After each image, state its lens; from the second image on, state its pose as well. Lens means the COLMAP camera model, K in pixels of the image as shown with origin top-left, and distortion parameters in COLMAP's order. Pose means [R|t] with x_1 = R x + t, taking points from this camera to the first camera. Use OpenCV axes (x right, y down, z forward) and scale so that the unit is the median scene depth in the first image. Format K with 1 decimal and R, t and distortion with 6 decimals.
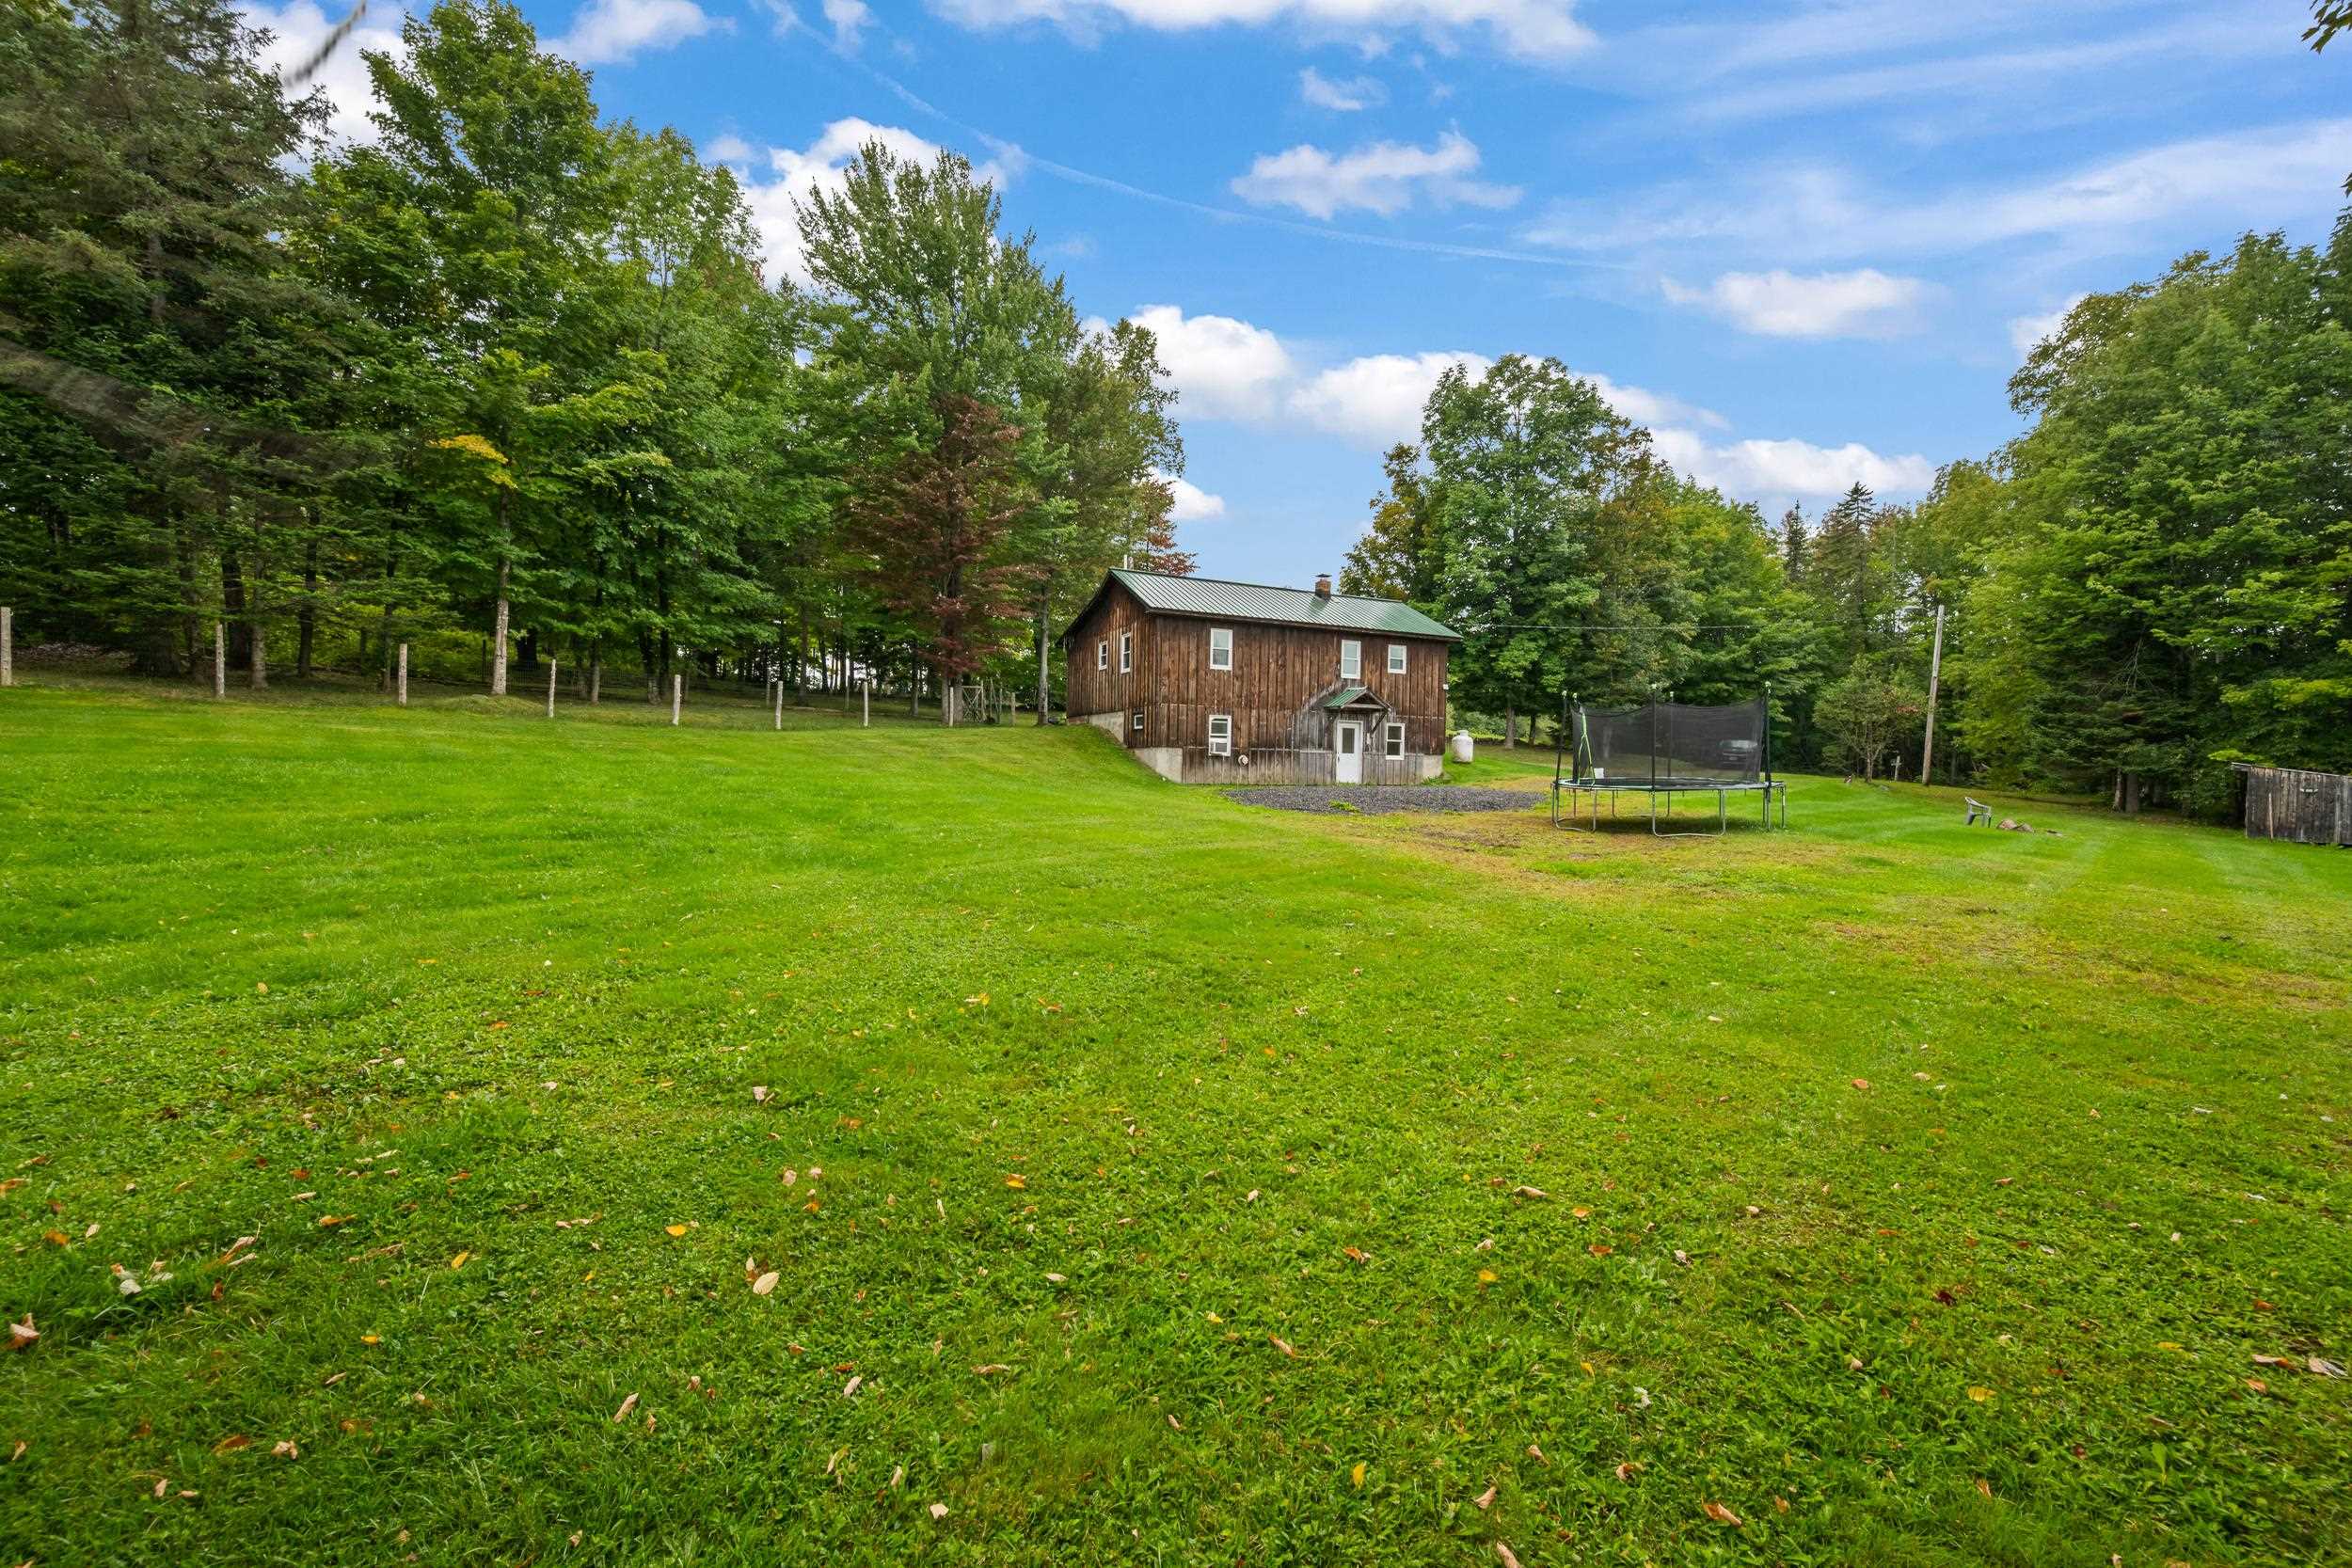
lens RADIAL K [[924.4, 0, 1178.1], [0, 924.4, 762.4], [0, 0, 1]] dist [-0.000911, -0.000325]
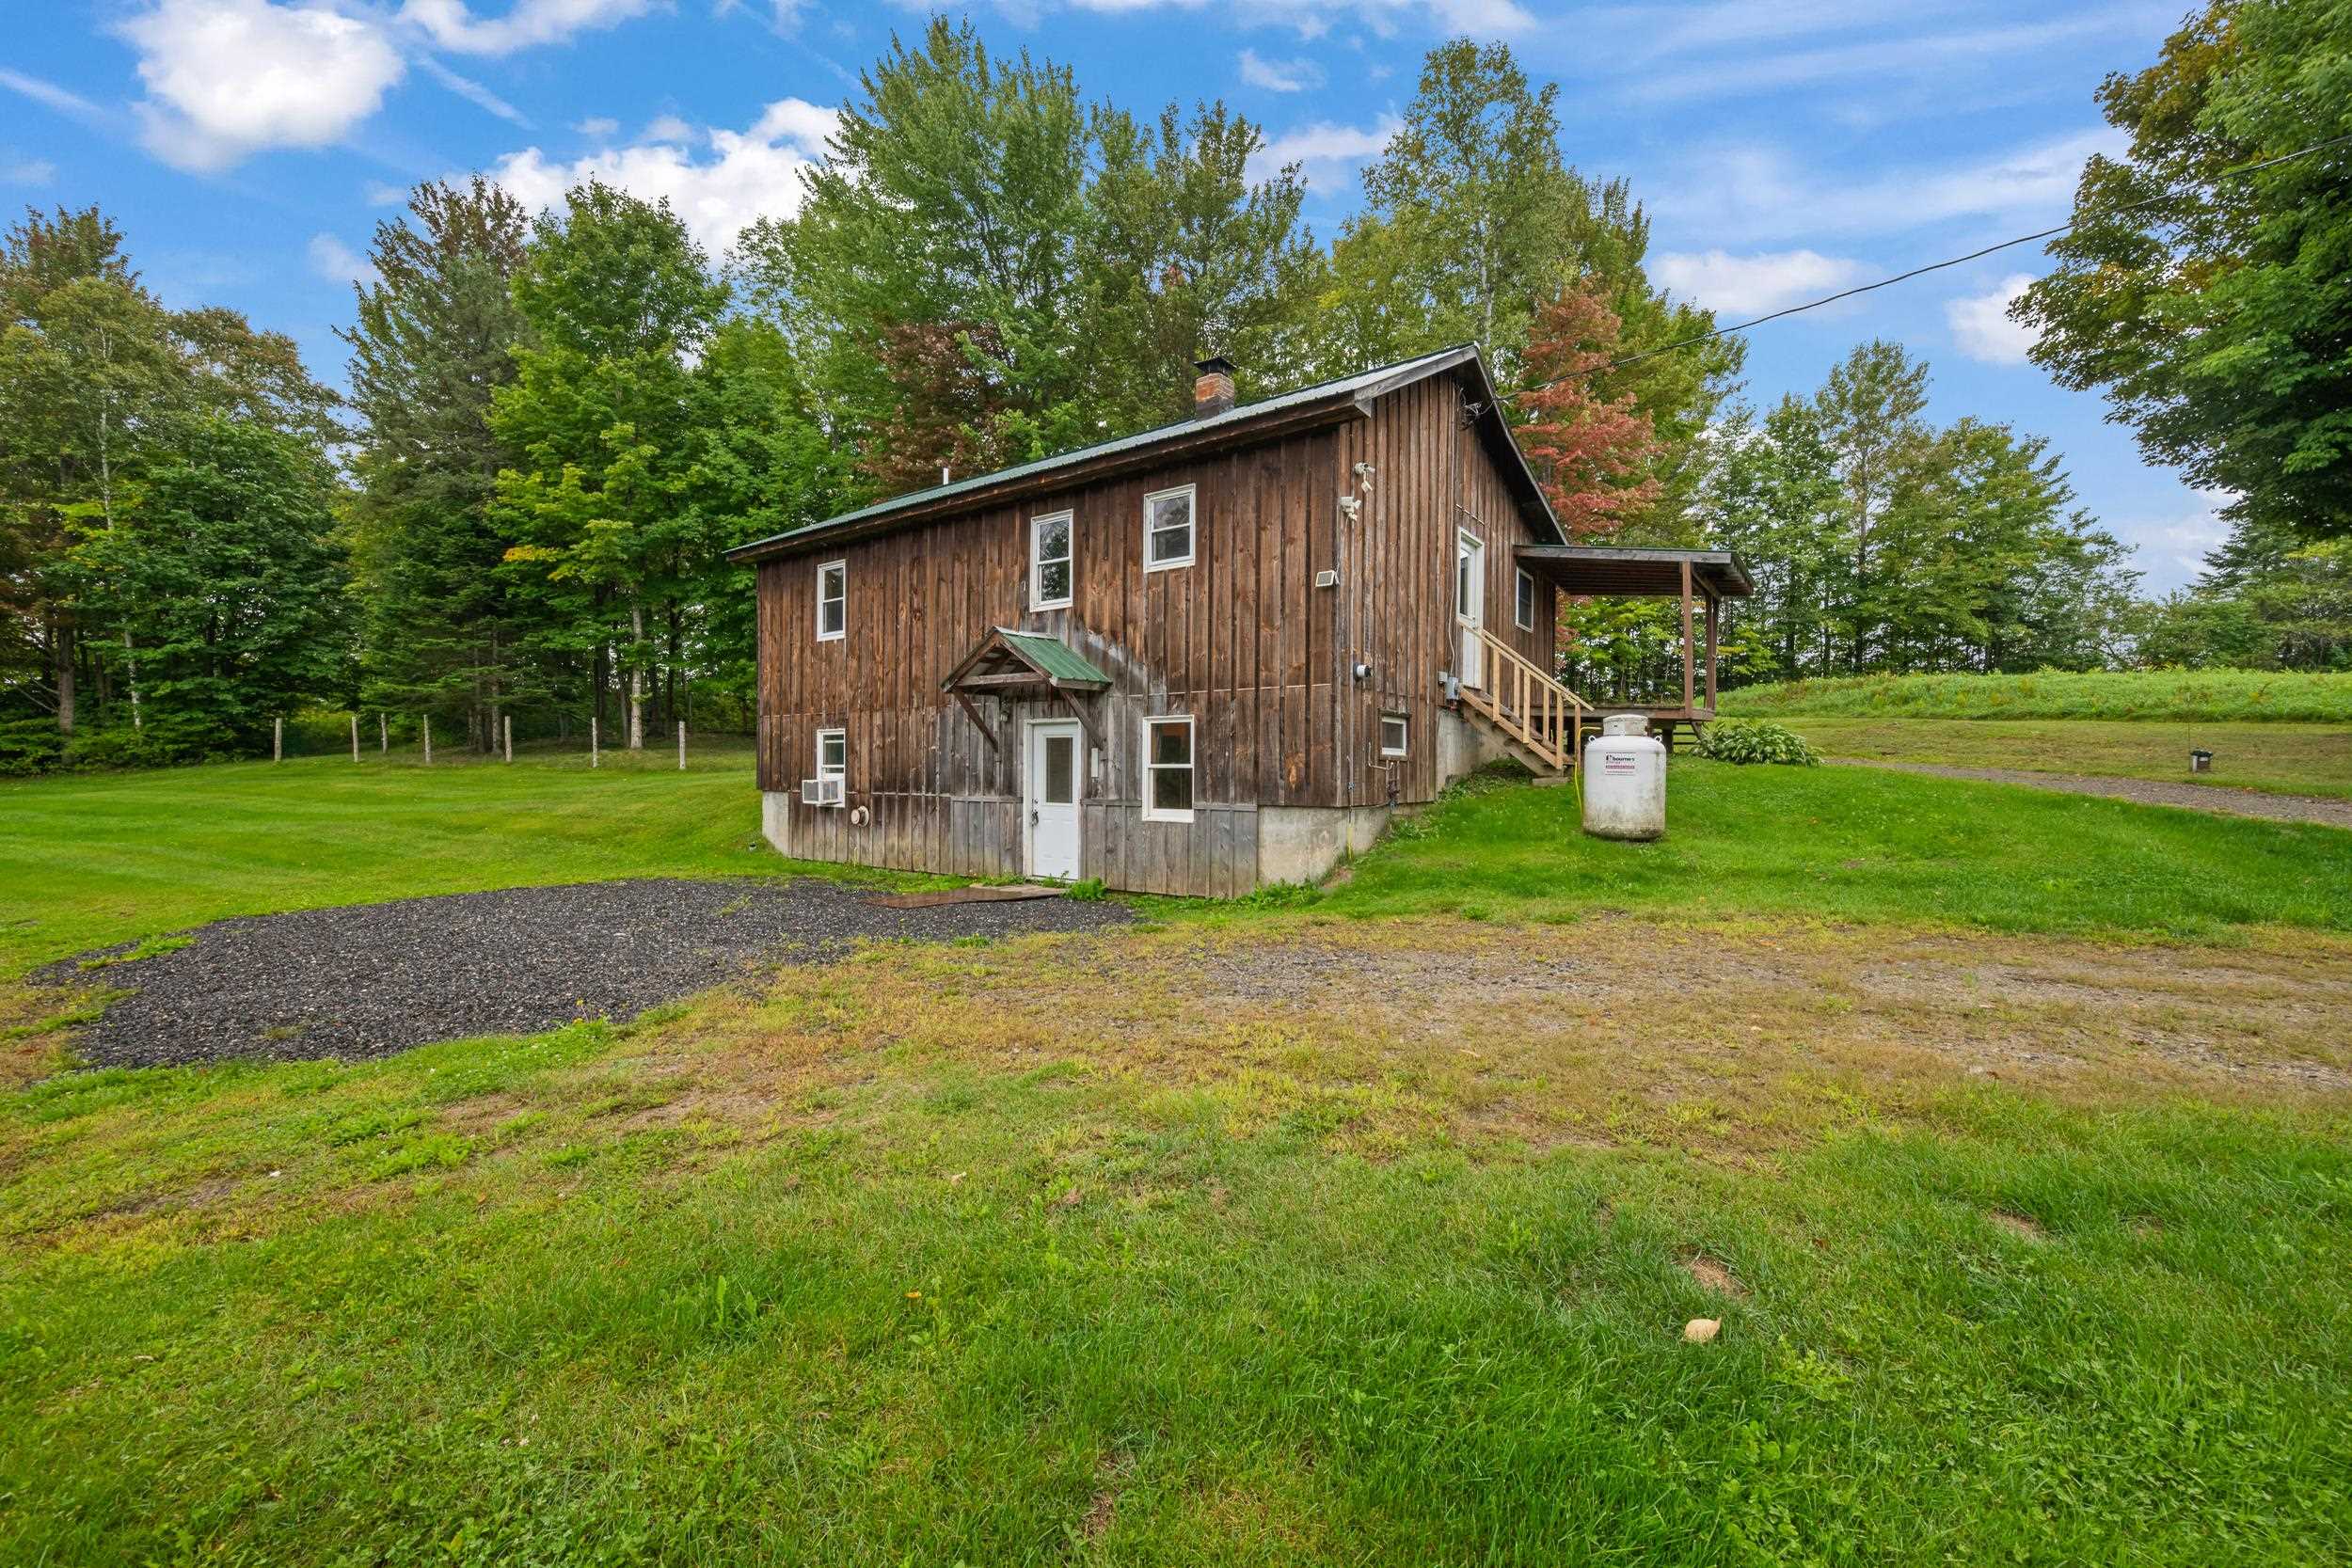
lens RADIAL K [[927.4, 0, 1181.0], [0, 927.4, 754.1], [0, 0, 1]] dist [-0.000759, -0.000156]
pose [[0.476691, -0.030836, -0.878530, 0.556171], [0.008787, 0.999502, -0.030314, -0.018111], [0.879027, 0.006731, 0.476725, 0.866988]]
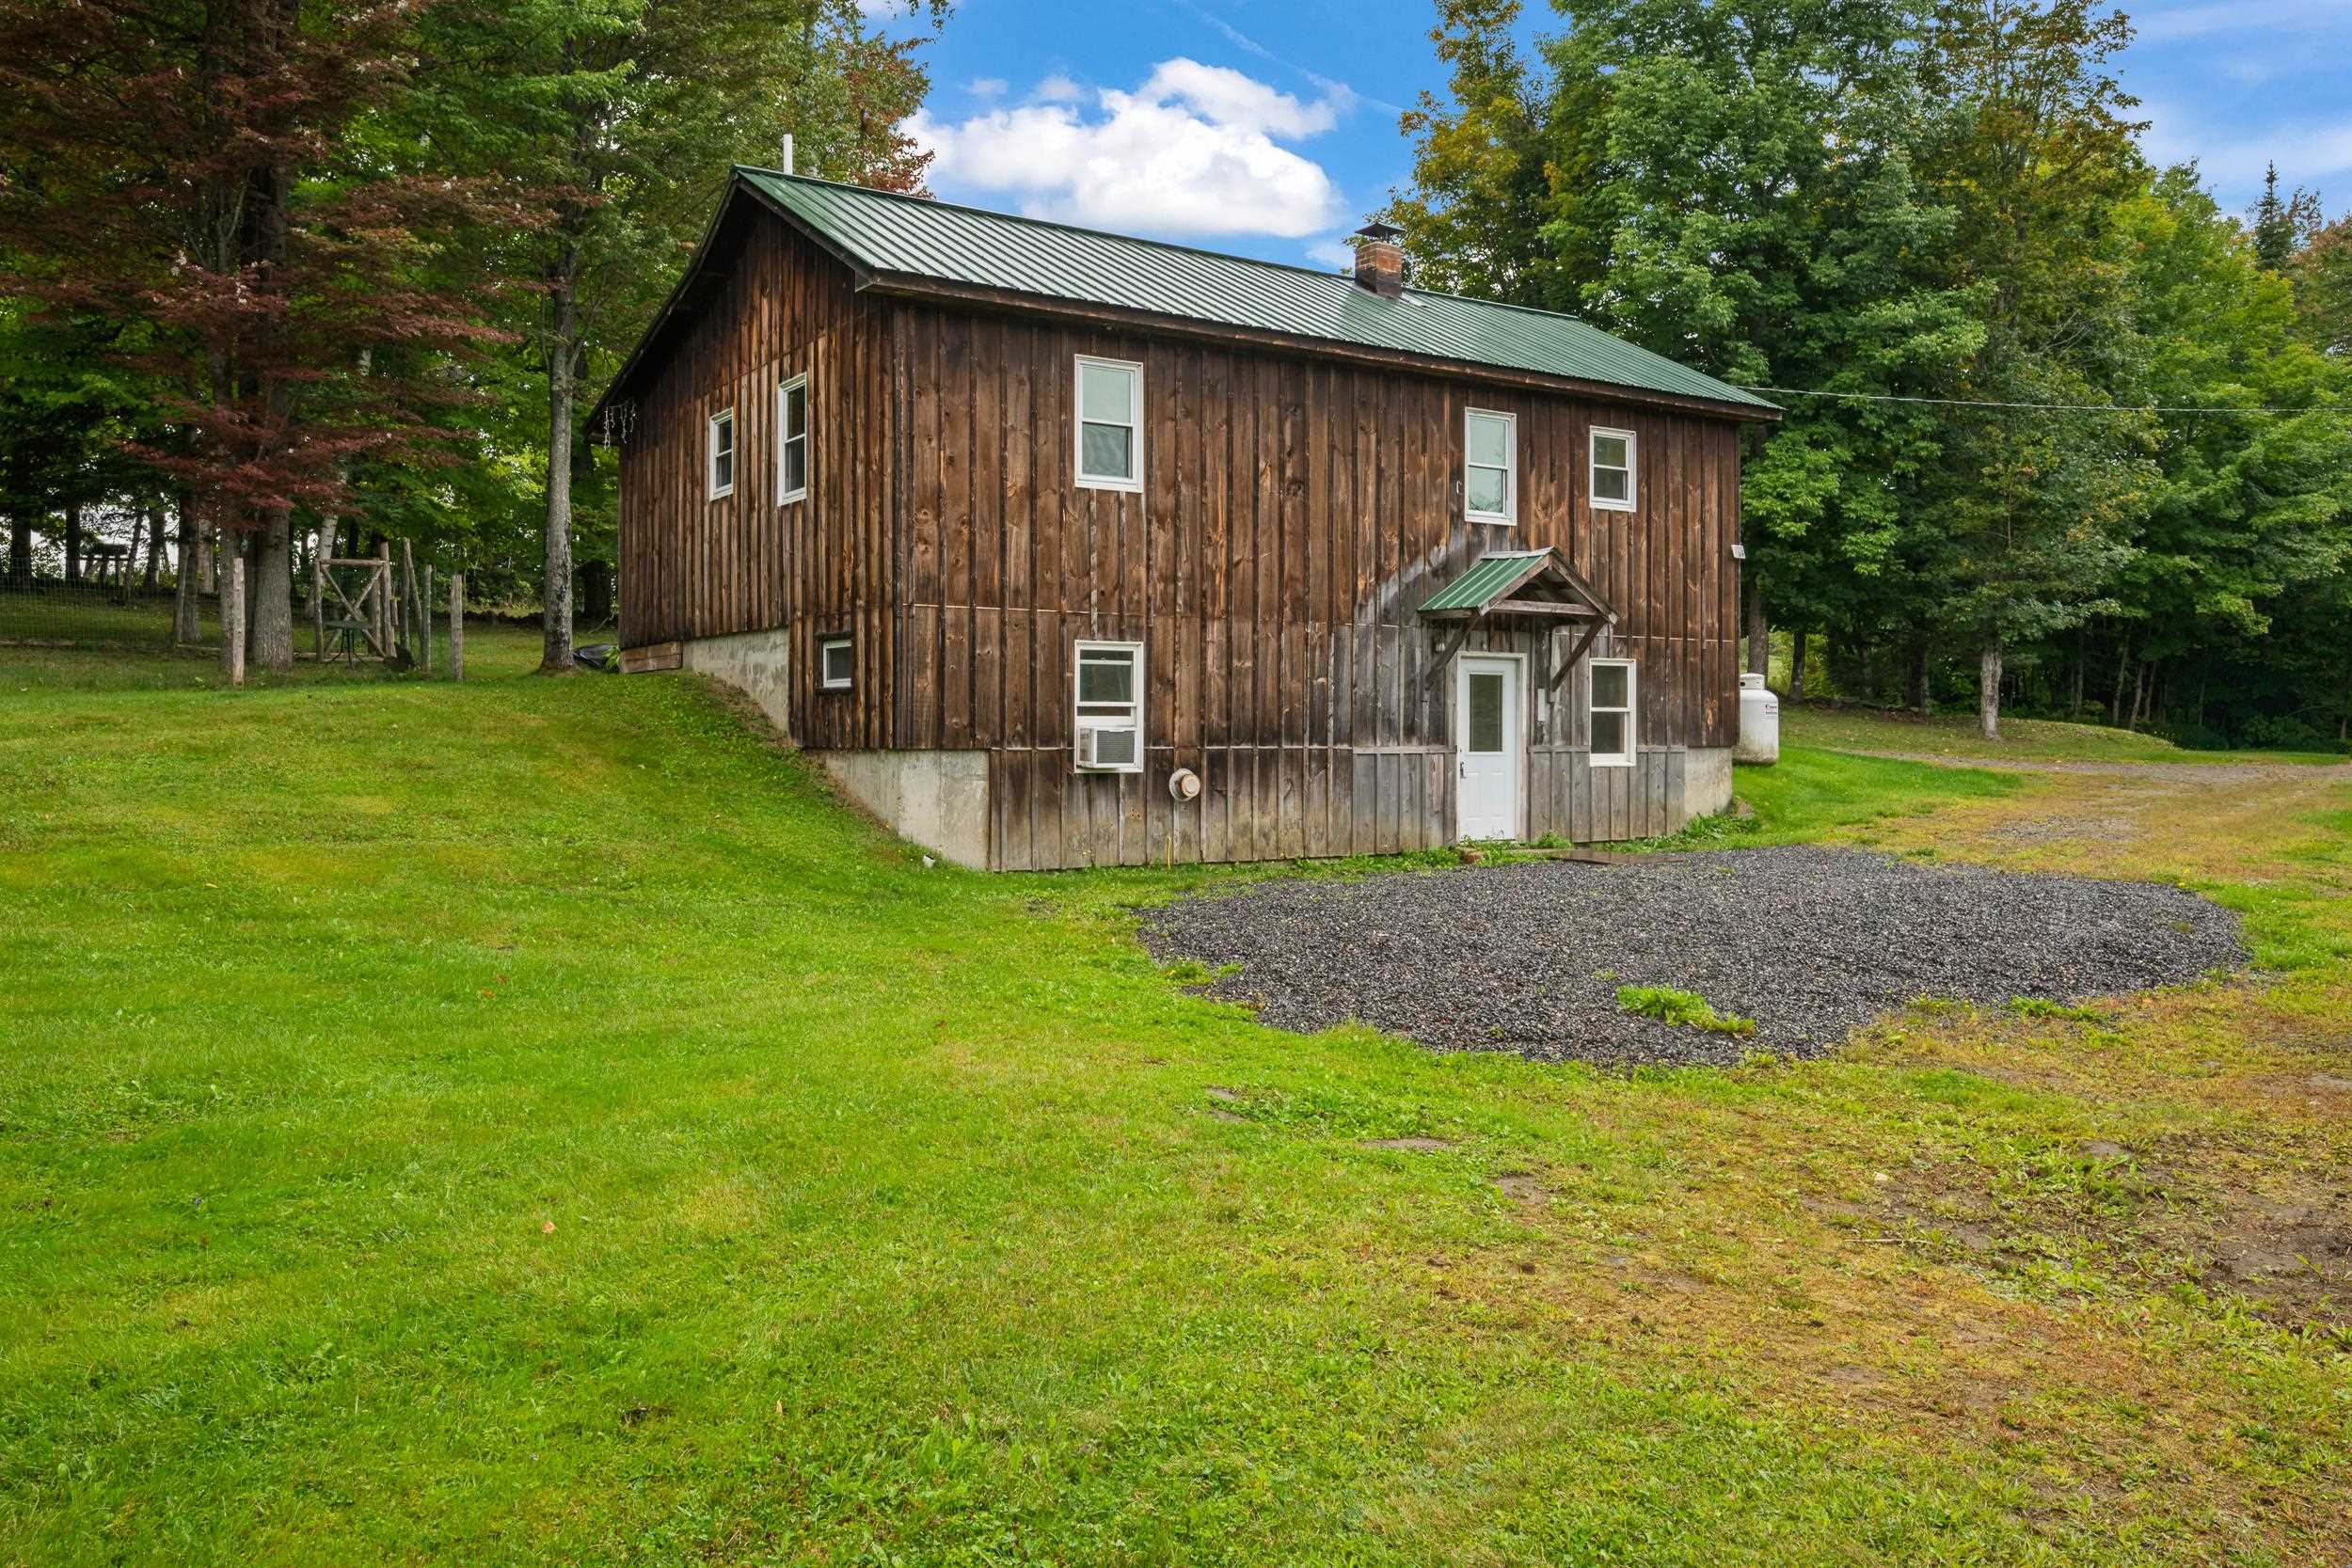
lens RADIAL K [[1768.9, 0, 1176.3], [0, 1768.9, 718.5], [0, 0, 1]] dist [0.002608, 0.001816]
pose [[0.990080, -0.015786, 0.139616, -0.013528], [0.016142, 0.999869, -0.001418, -0.022659], [-0.139576, 0.003657, 0.990205, 0.394428]]
